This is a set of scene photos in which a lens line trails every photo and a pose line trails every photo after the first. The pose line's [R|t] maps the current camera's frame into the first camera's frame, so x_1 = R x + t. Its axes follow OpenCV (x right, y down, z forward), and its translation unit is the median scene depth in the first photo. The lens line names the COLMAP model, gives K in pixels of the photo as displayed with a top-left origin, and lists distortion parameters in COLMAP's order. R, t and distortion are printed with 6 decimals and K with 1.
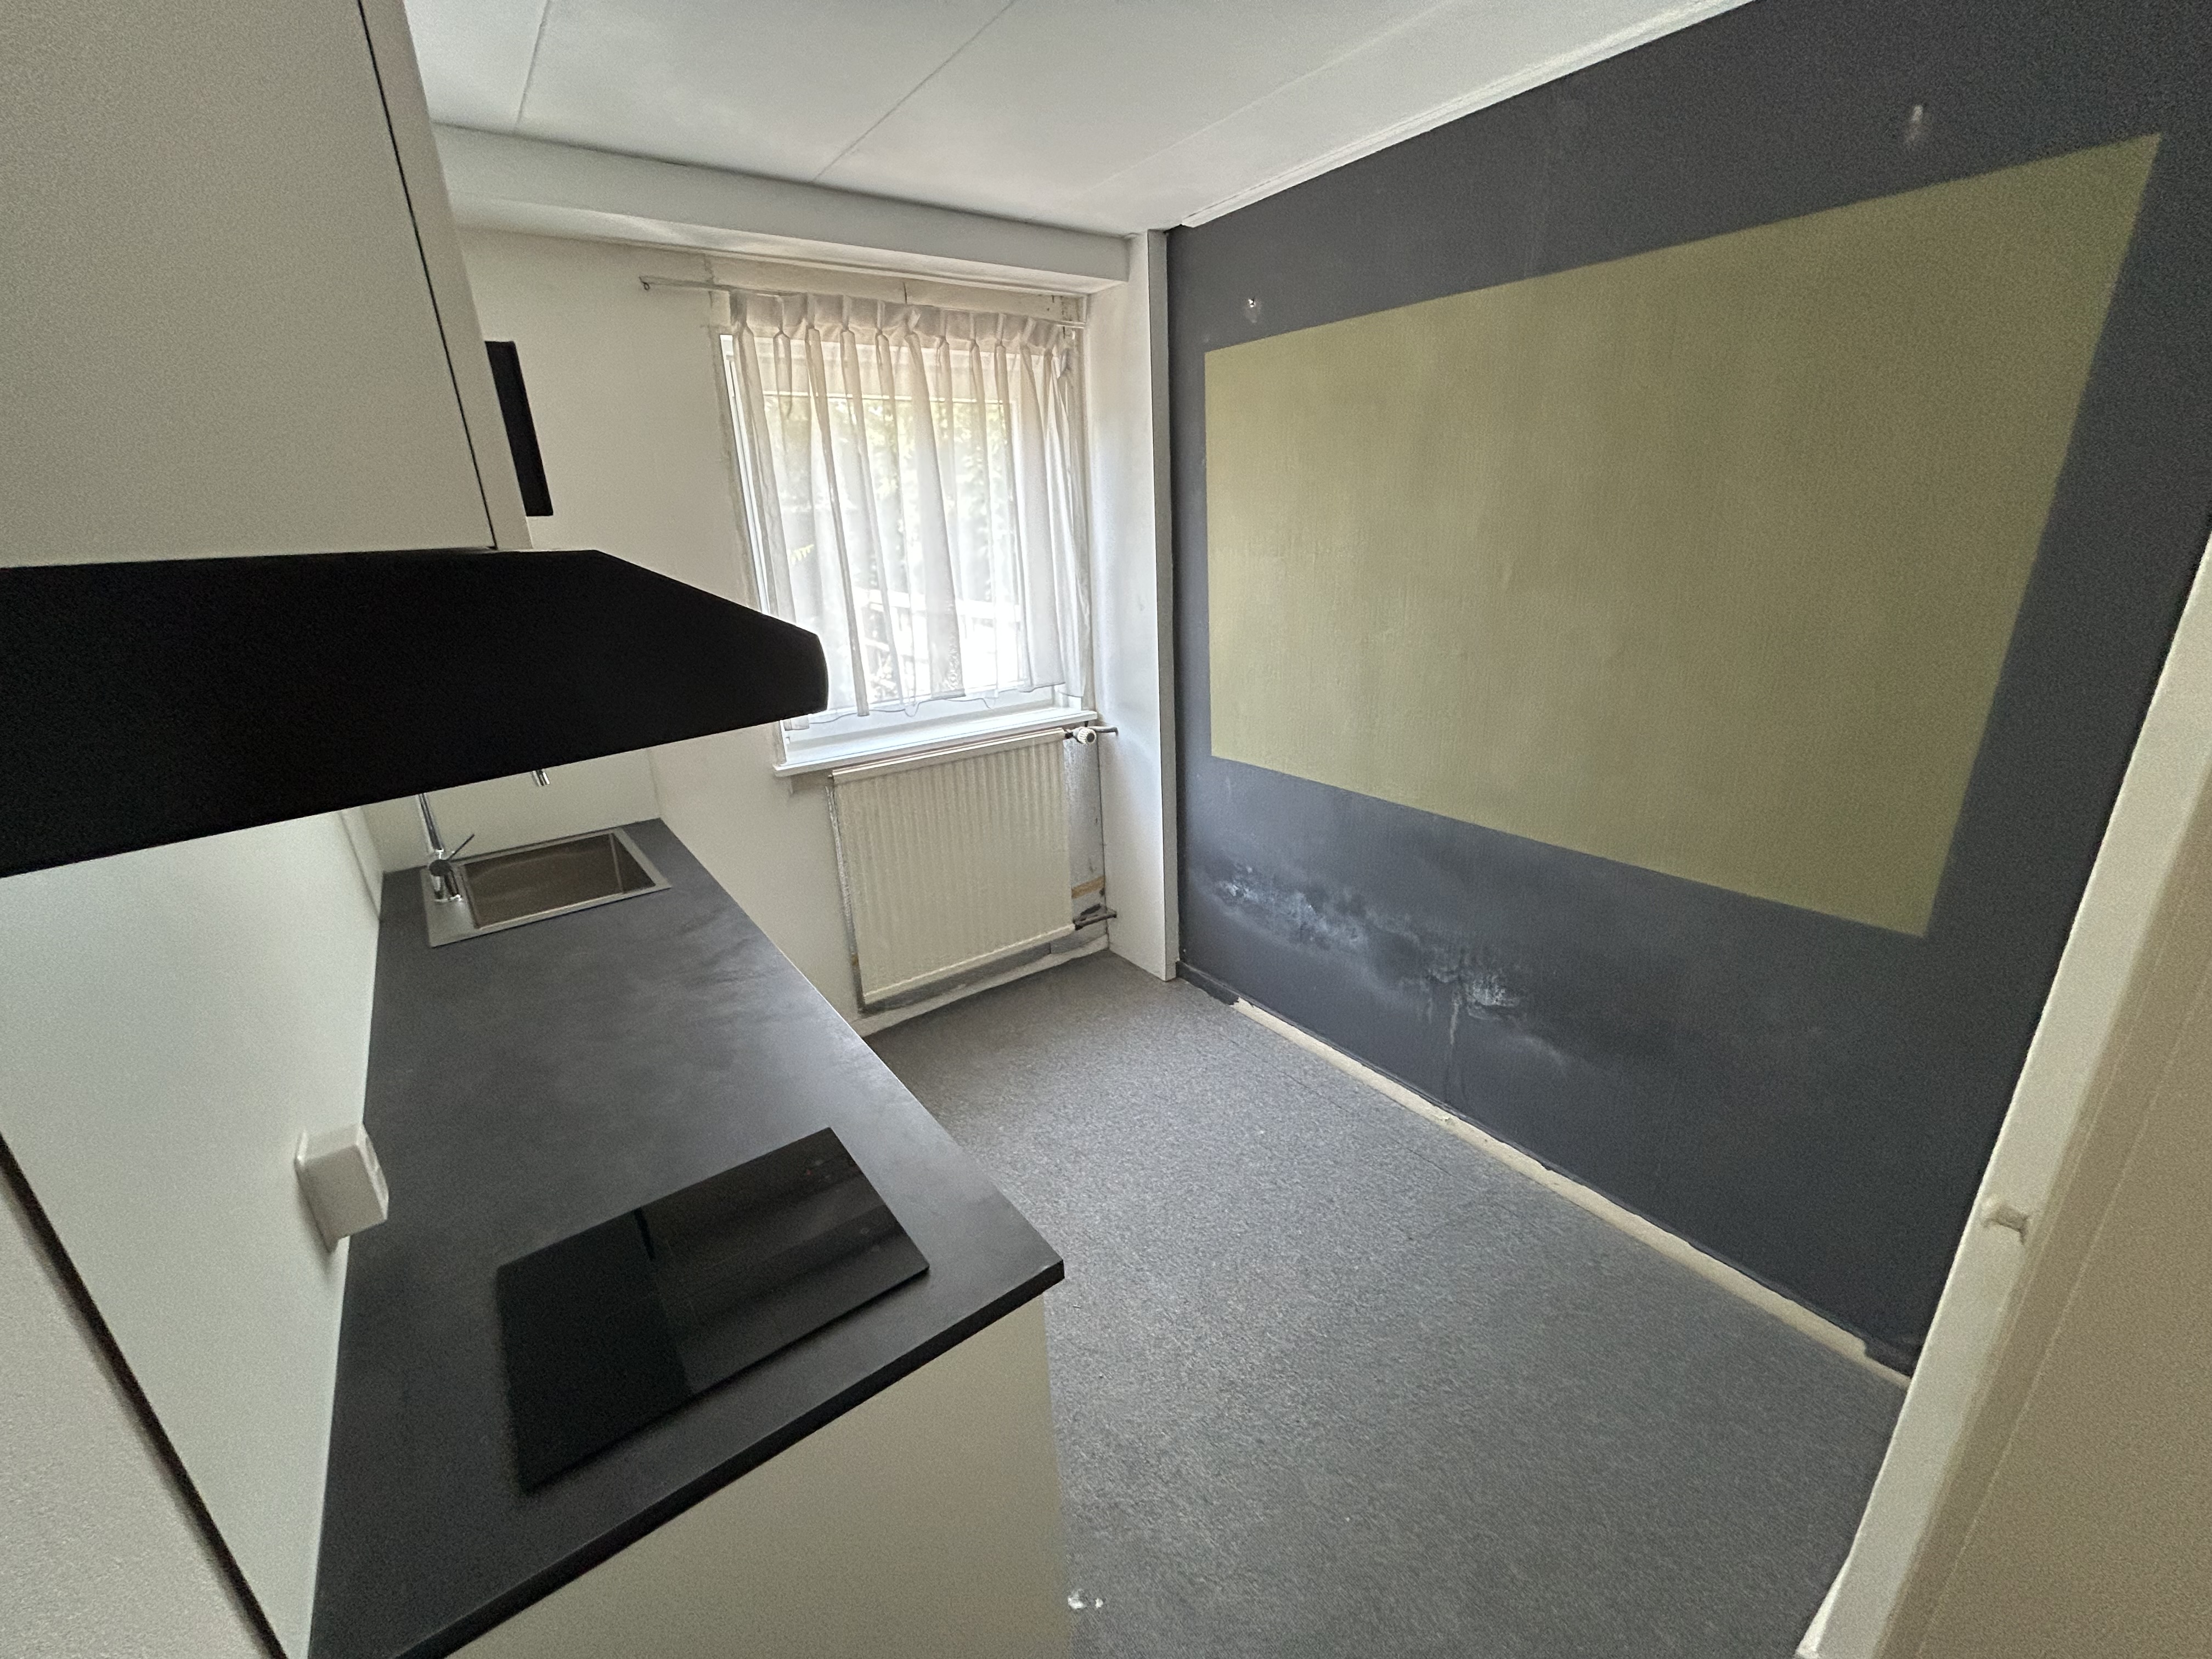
lens RADIAL K [[895.7, 0, 1103.9], [0, 895.7, 822.6], [0, 0, 1]] dist [0.001394, 0.000383]
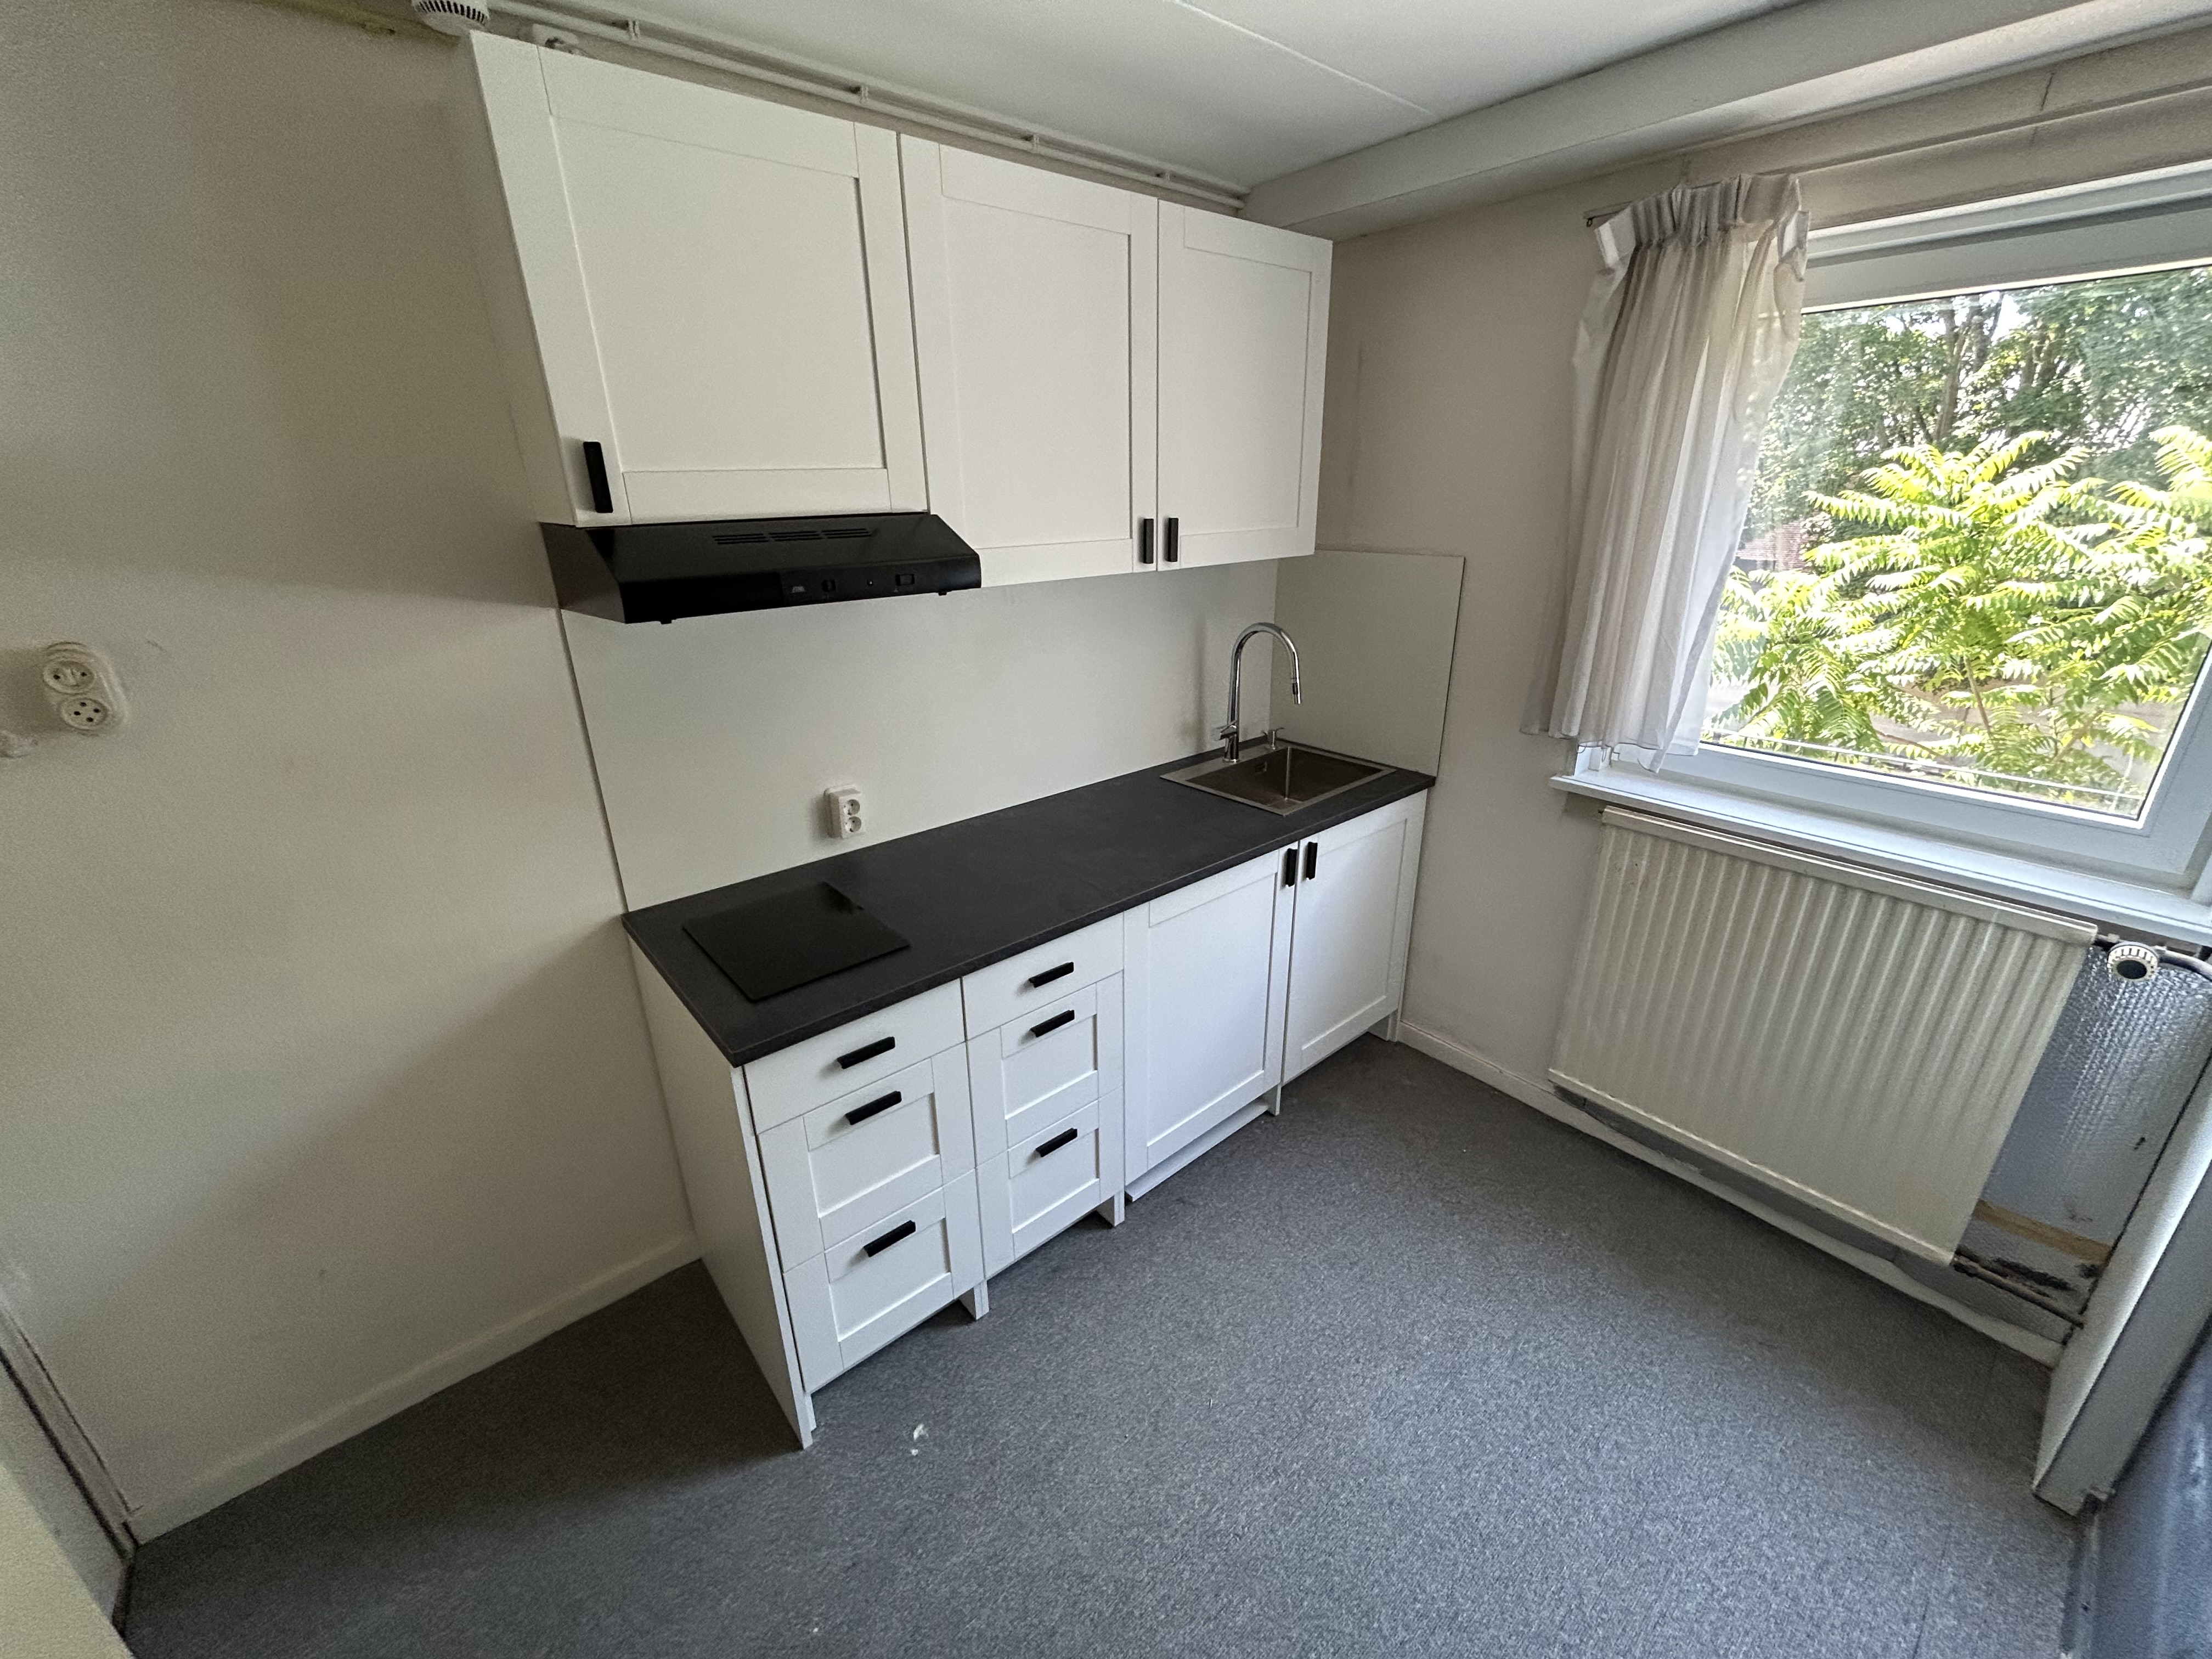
lens RADIAL K [[895.7, 0, 1103.9], [0, 895.7, 822.6], [0, 0, 1]] dist [0.001394, 0.000383]
pose [[0.071476, 0.387431, -0.919124, 0.405126], [-0.316704, 0.882612, 0.347412, -0.178353], [0.945828, 0.266258, 0.185787, 0.420397]]
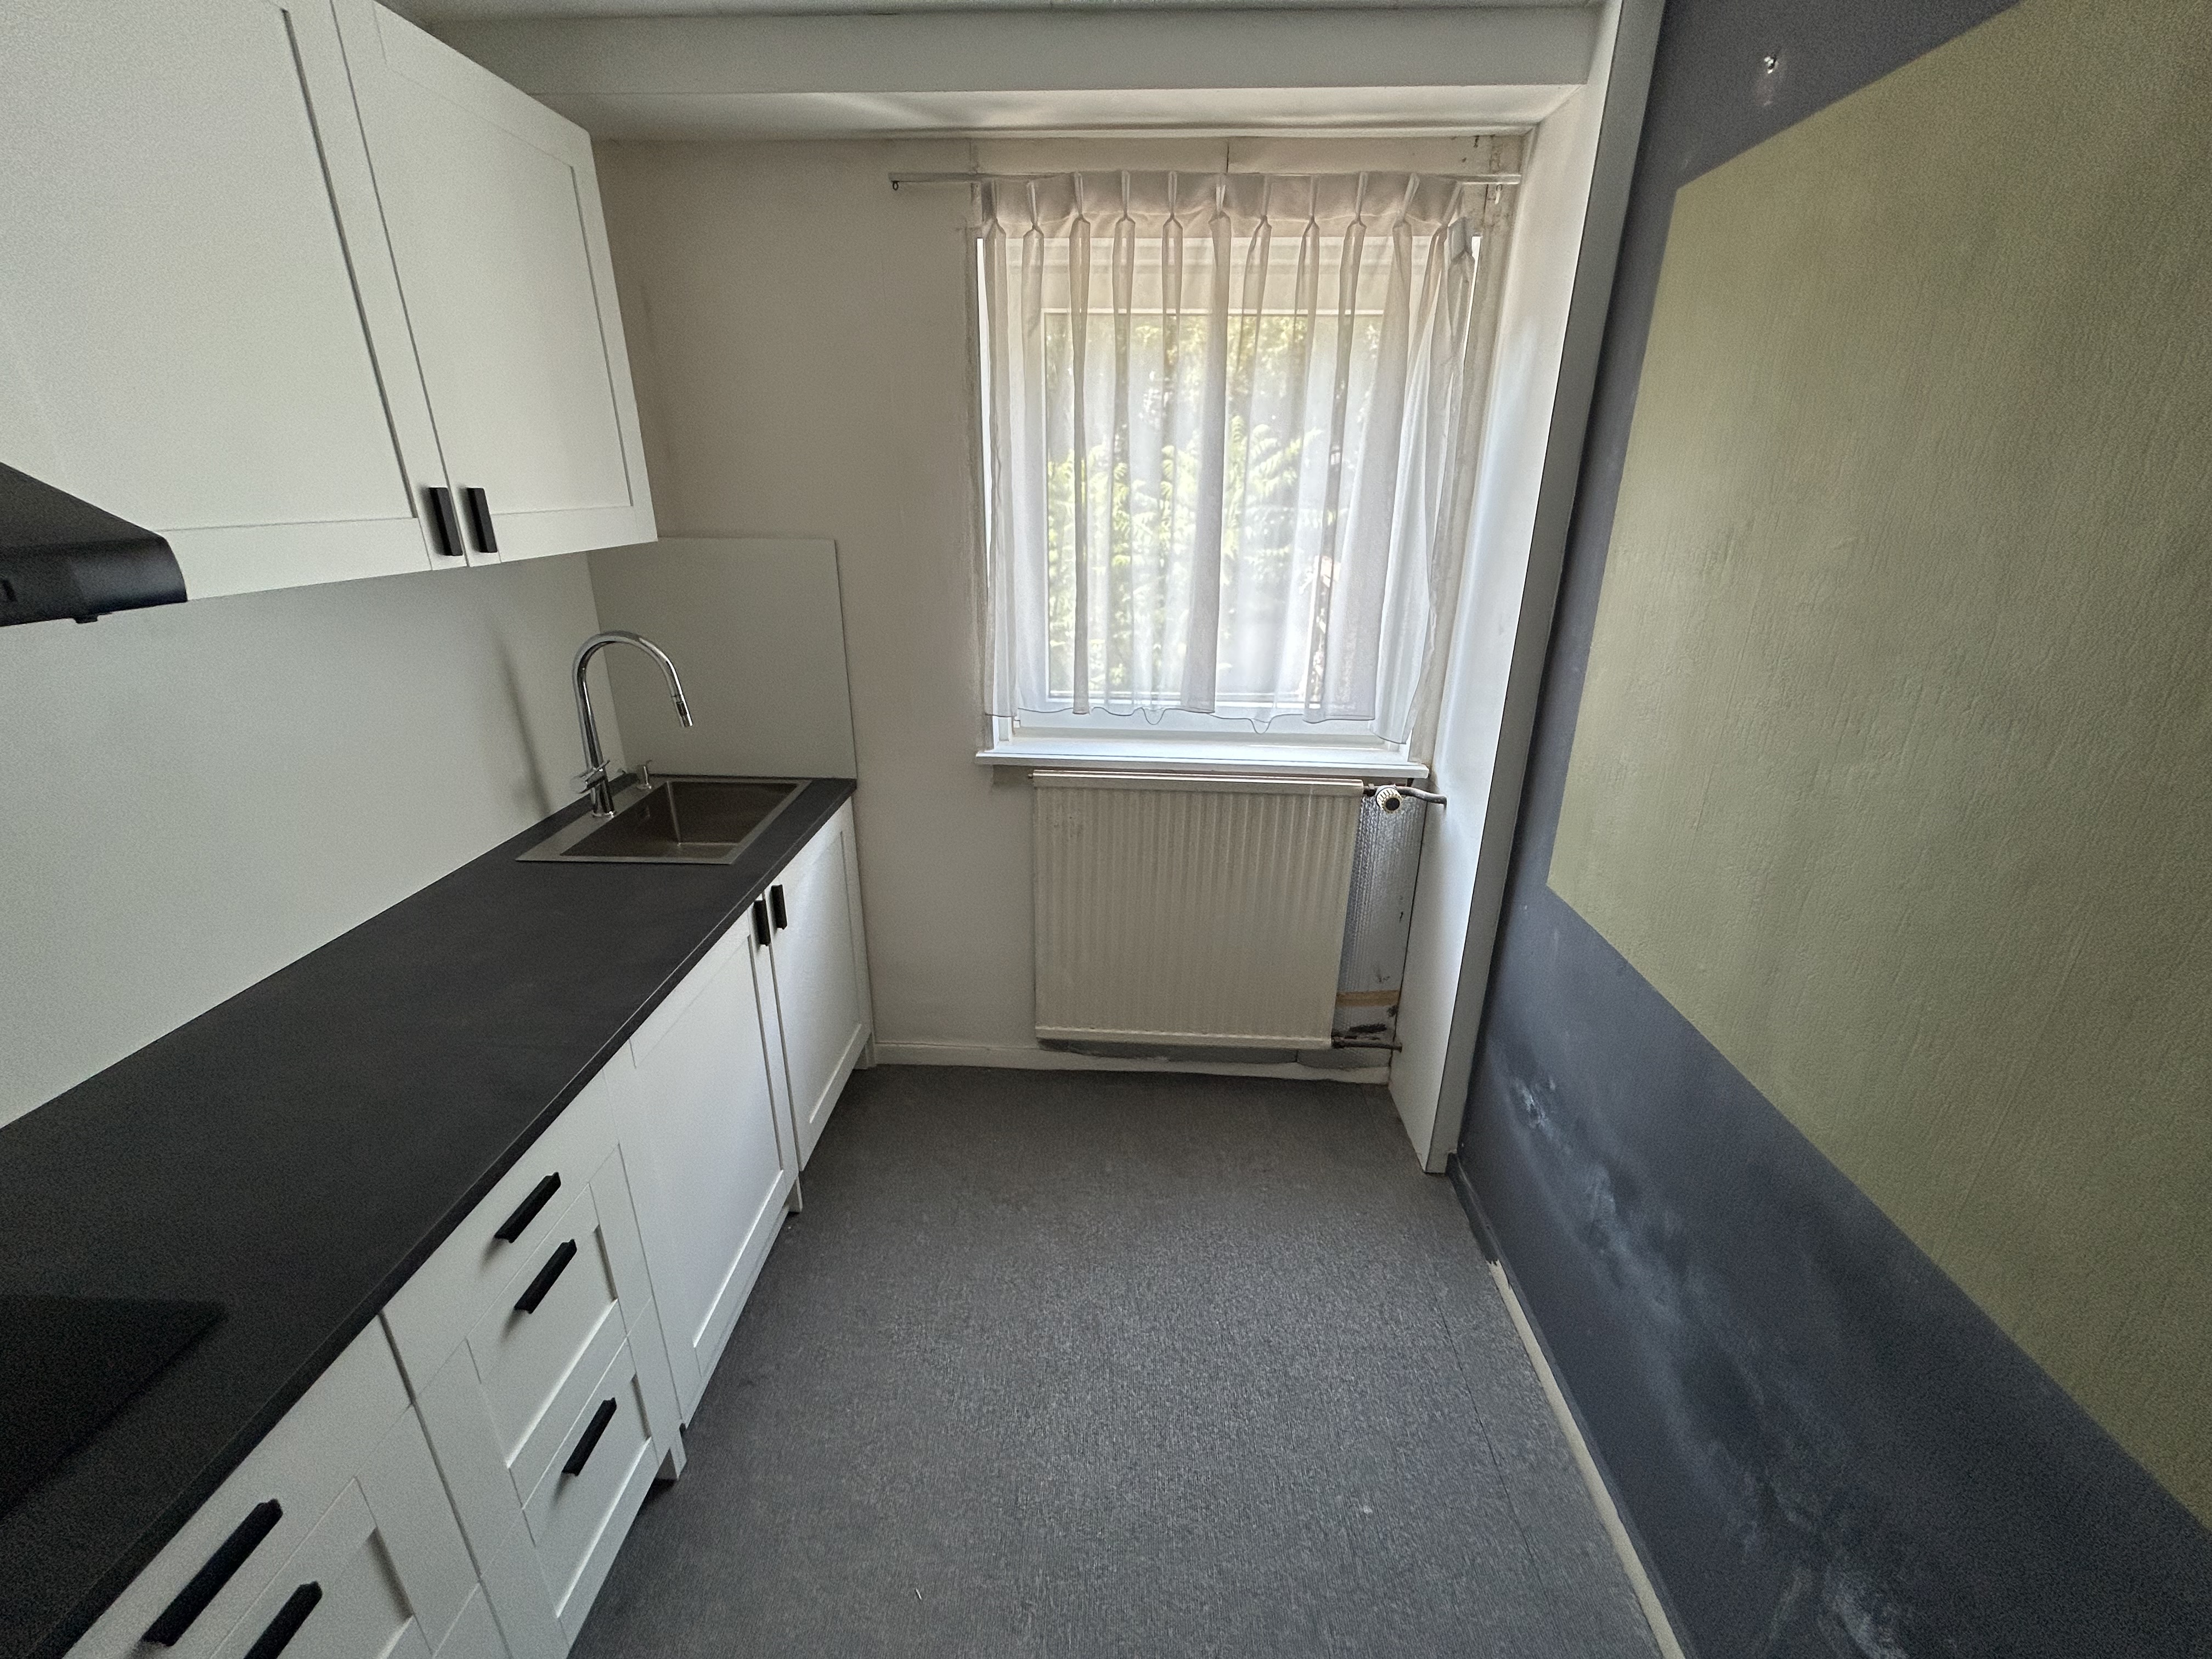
lens RADIAL K [[895.7, 0, 1103.9], [0, 895.7, 822.6], [0, 0, 1]] dist [0.001394, 0.000383]
pose [[0.778718, 0.265076, -0.568624, 0.238244], [-0.241606, 0.963158, 0.118122, -0.123920], [0.578986, 0.045399, 0.814073, 0.346405]]
